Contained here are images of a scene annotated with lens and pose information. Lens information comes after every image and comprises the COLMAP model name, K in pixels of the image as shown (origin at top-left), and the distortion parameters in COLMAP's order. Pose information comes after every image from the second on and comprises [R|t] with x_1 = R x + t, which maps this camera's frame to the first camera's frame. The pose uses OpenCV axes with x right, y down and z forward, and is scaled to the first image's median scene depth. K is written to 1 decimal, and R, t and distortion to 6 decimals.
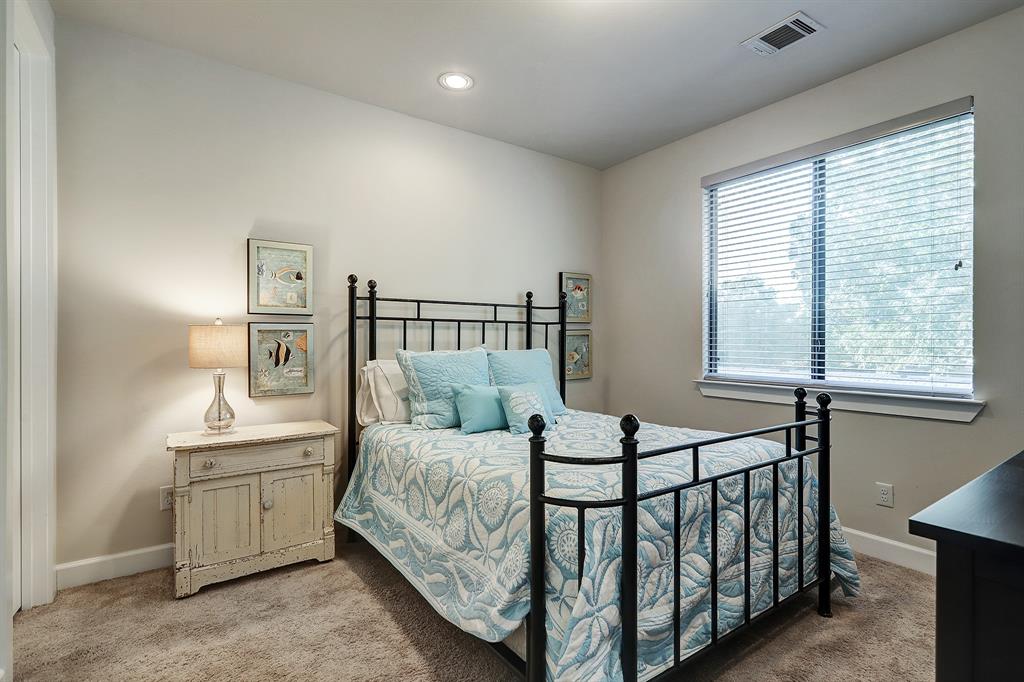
lens RADIAL K [[496.3, 0, 514.7], [0, 496.3, 342.8], [0, 0, 1]] dist [-0.002650, 0.000055]
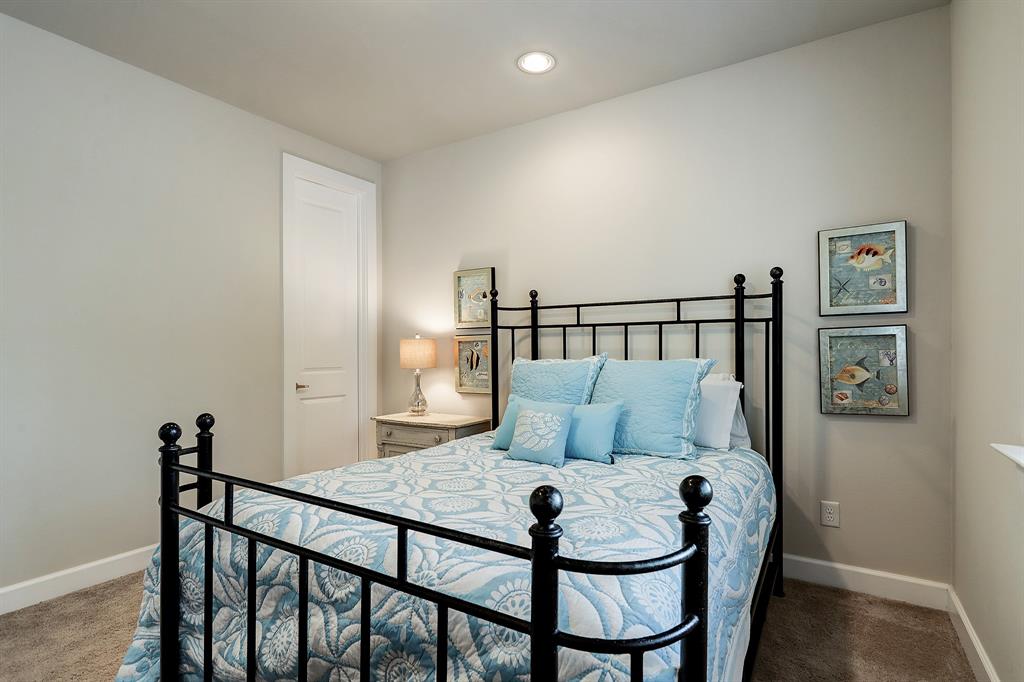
lens RADIAL K [[496.3, 0, 514.7], [0, 496.3, 342.8], [0, 0, 1]] dist [-0.002650, 0.000055]
pose [[0.384982, -0.013386, -0.922827, 0.647699], [0.005000, 0.999910, -0.012418, -0.003779], [0.922911, 0.000166, 0.385014, 0.557733]]
